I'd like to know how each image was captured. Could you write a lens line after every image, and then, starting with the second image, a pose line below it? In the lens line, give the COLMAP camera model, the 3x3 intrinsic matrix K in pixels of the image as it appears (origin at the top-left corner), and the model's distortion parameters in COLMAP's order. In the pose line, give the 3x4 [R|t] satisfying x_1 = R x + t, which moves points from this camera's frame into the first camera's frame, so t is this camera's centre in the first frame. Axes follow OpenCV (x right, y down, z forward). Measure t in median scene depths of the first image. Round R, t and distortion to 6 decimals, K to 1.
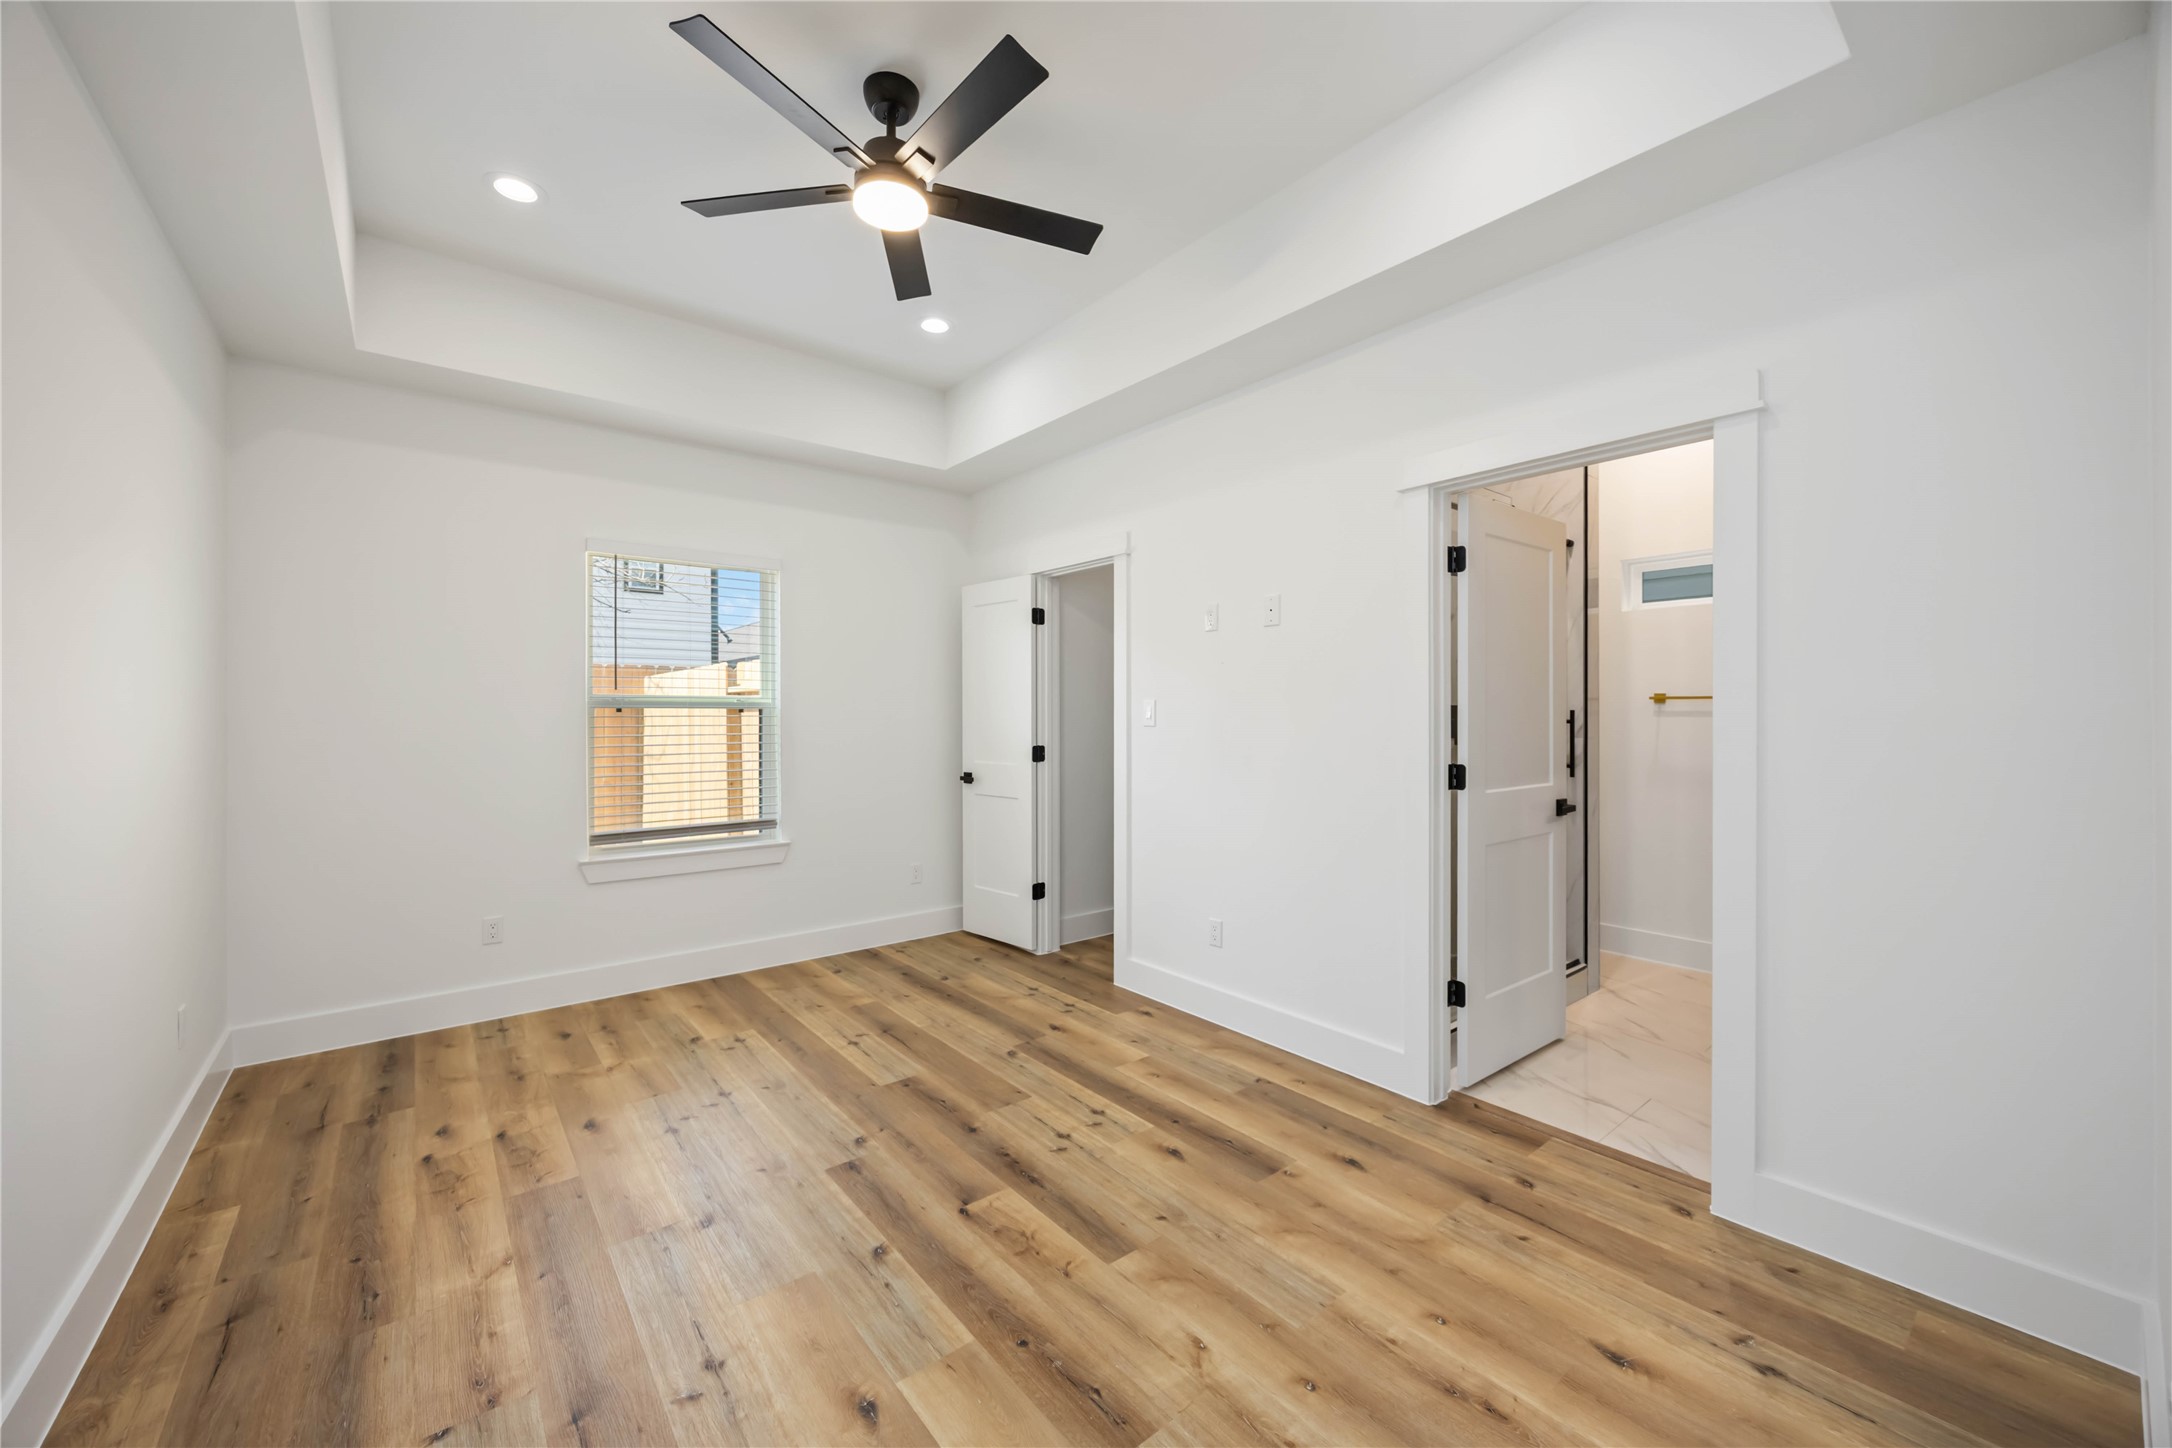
lens RADIAL K [[821.9, 0, 1092.1], [0, 821.9, 718.0], [0, 0, 1]] dist [-0.004051, -0.000213]
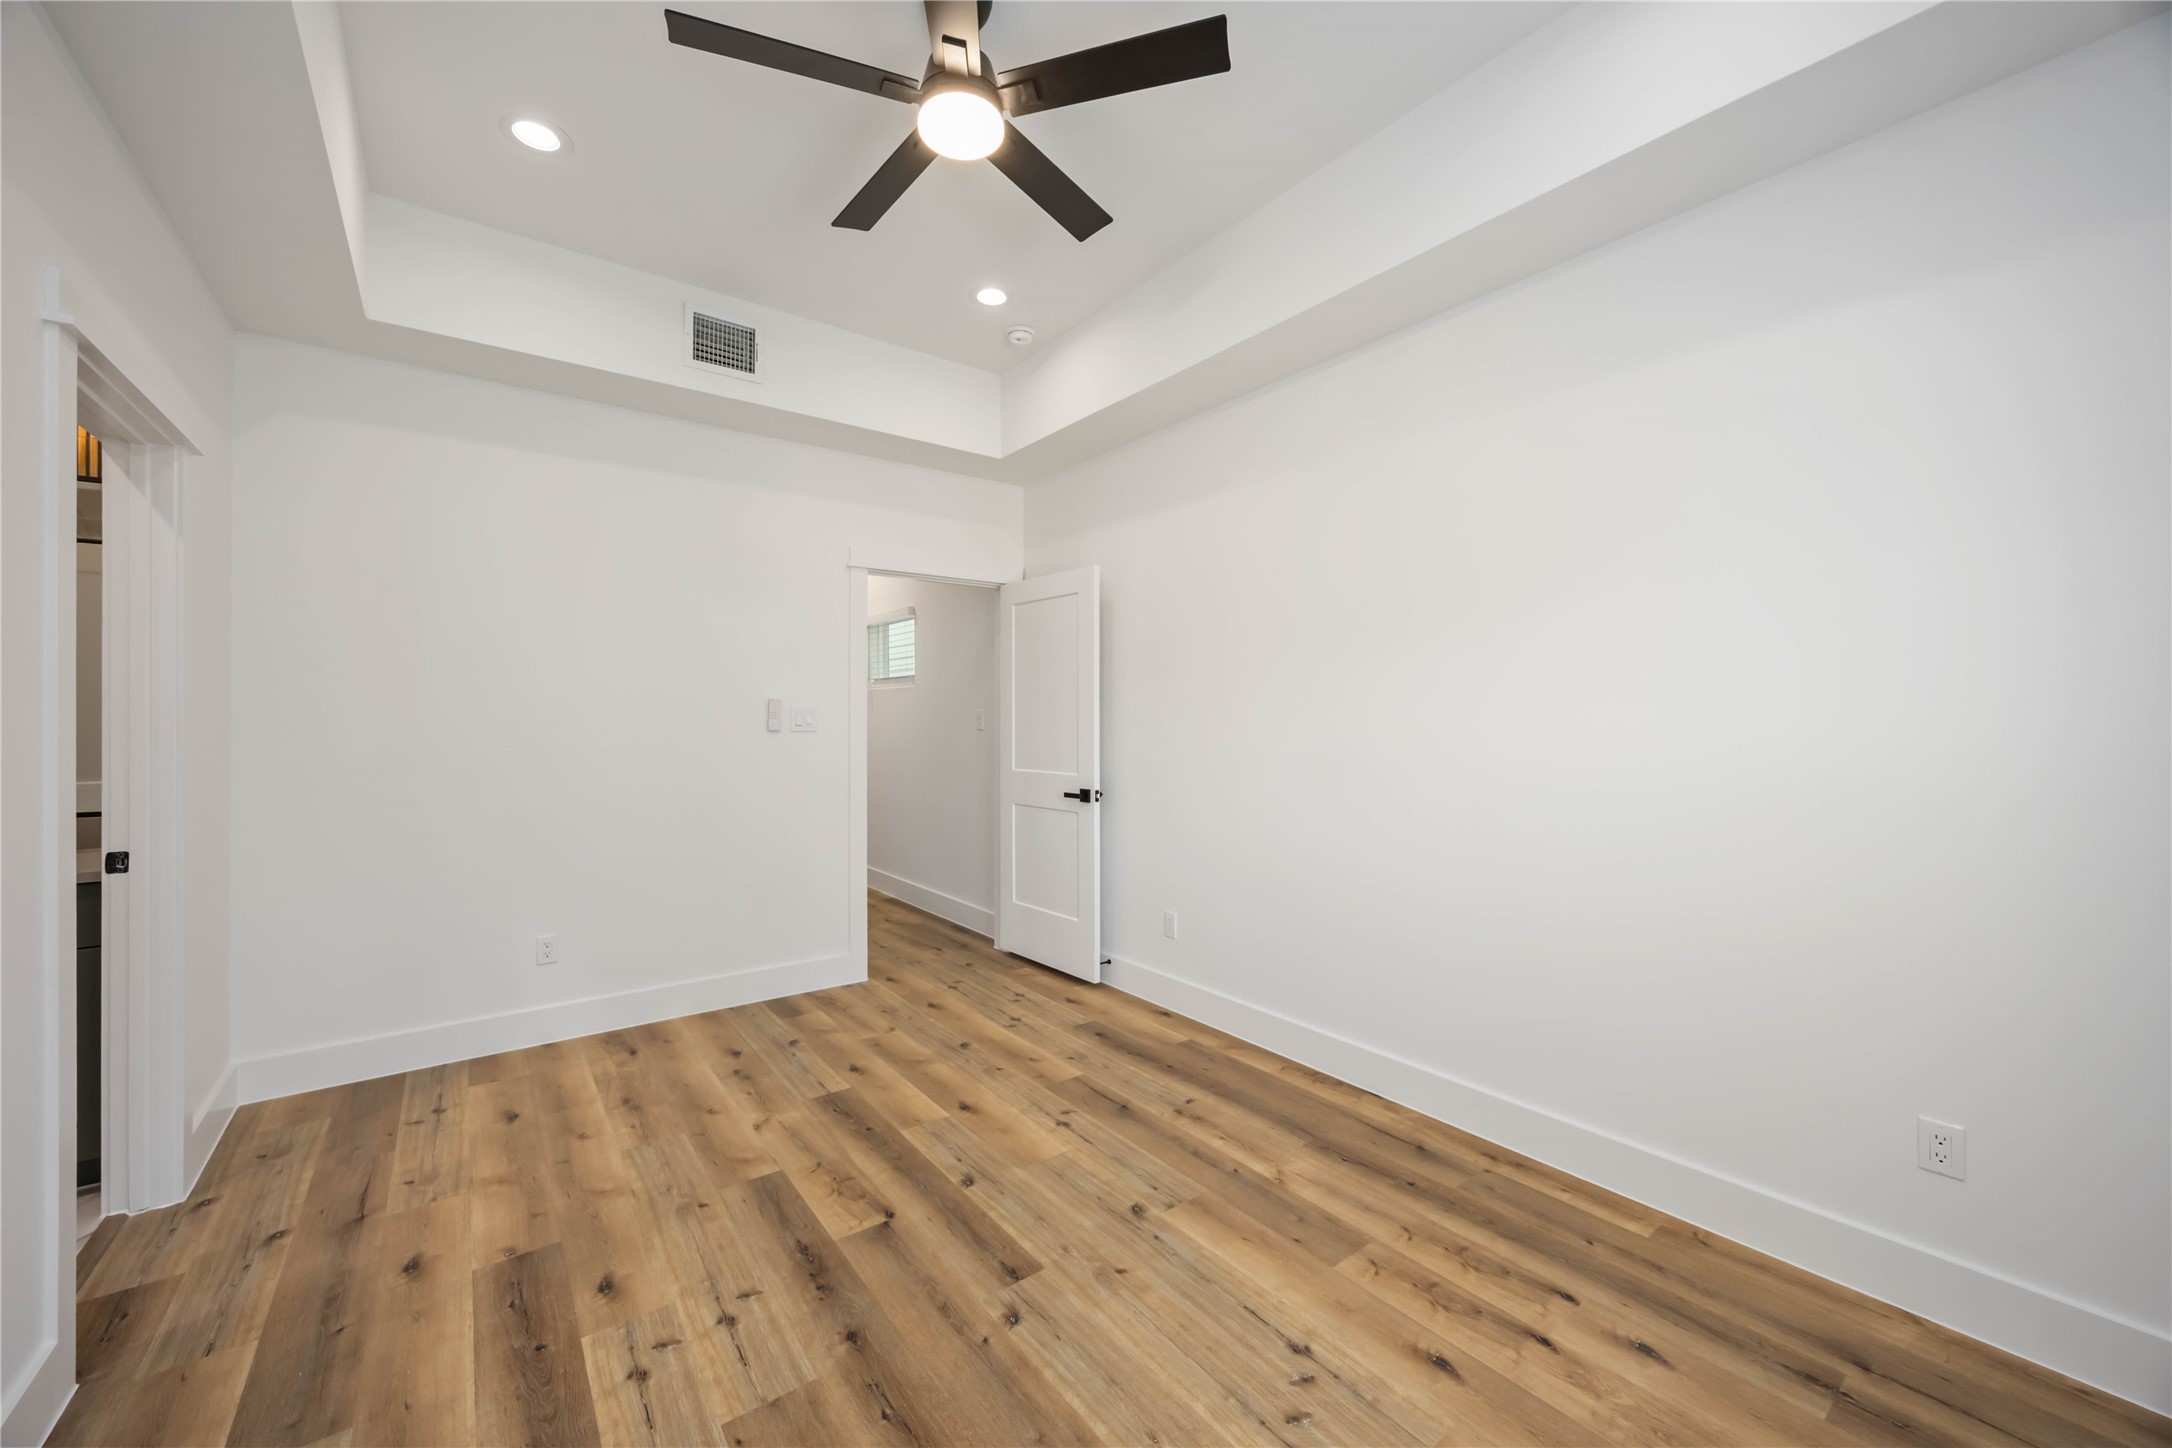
lens RADIAL K [[821.9, 0, 1093.8], [0, 821.9, 711.5], [0, 0, 1]] dist [-0.004051, -0.000213]
pose [[-0.999506, 0.004919, 0.031032, -0.393436], [0.004791, 0.999980, -0.004196, -0.010852], [-0.031052, -0.004045, -0.999510, 1.783423]]
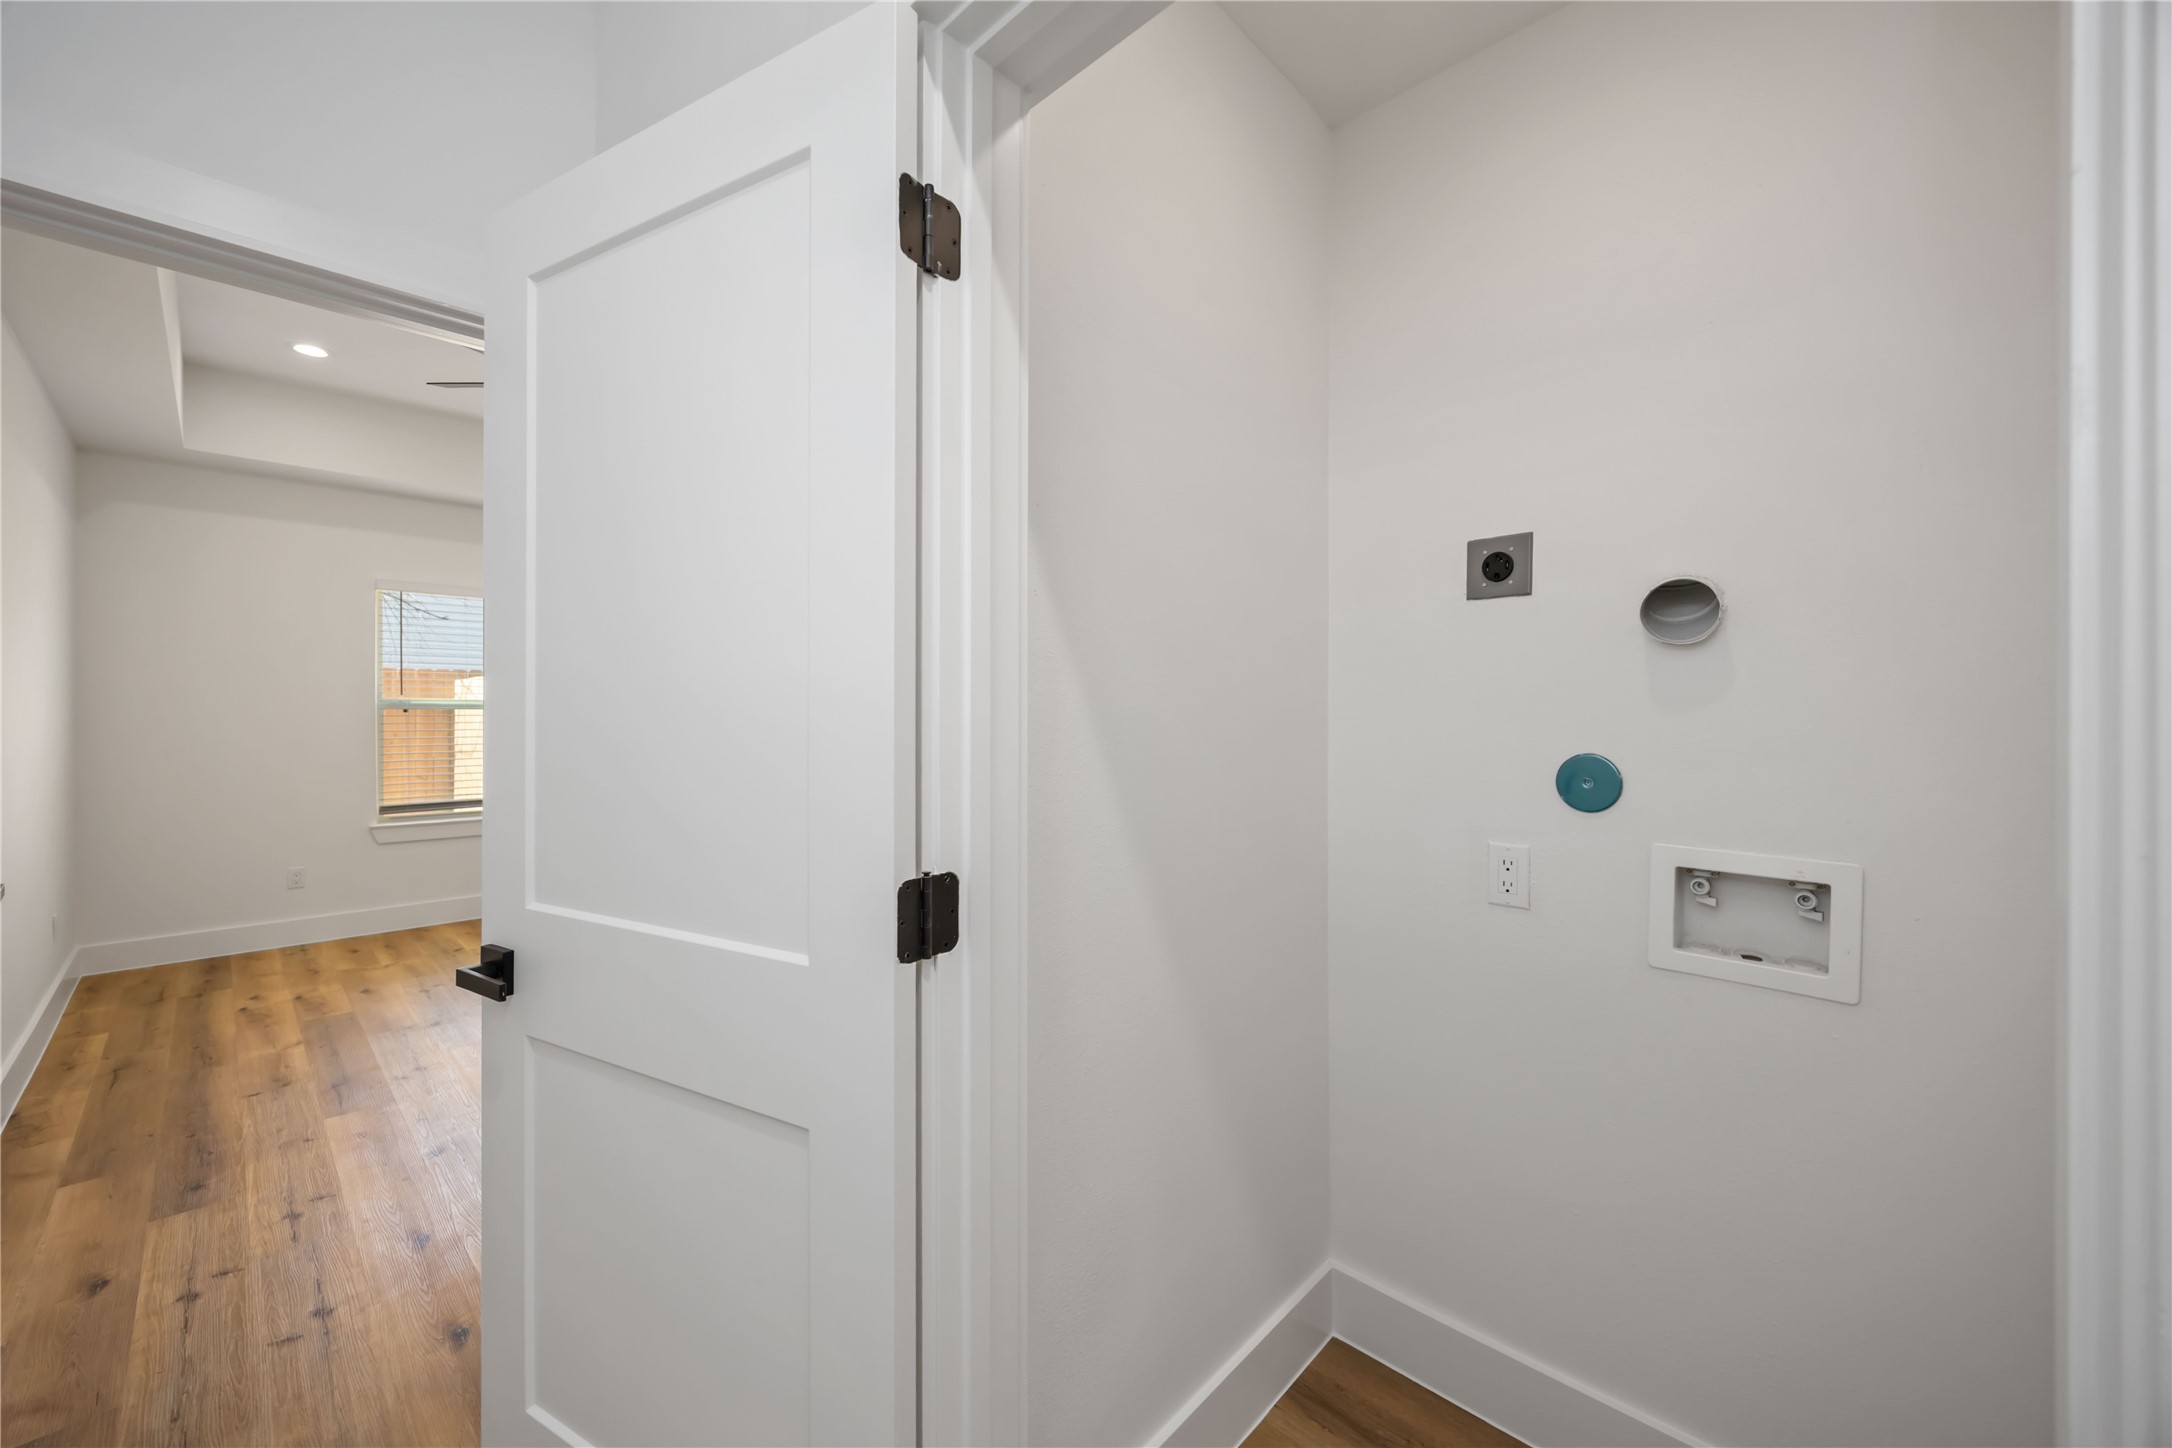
lens RADIAL K [[821.9, 0, 1085.8], [0, 821.9, 717.9], [0, 0, 1]] dist [-0.004051, -0.000213]
pose [[0.992087, -0.000020, 0.125553, 0.537014], [0.000024, 1.000000, -0.000026, 0.002752], [-0.125553, 0.000029, 0.992087, -0.687521]]
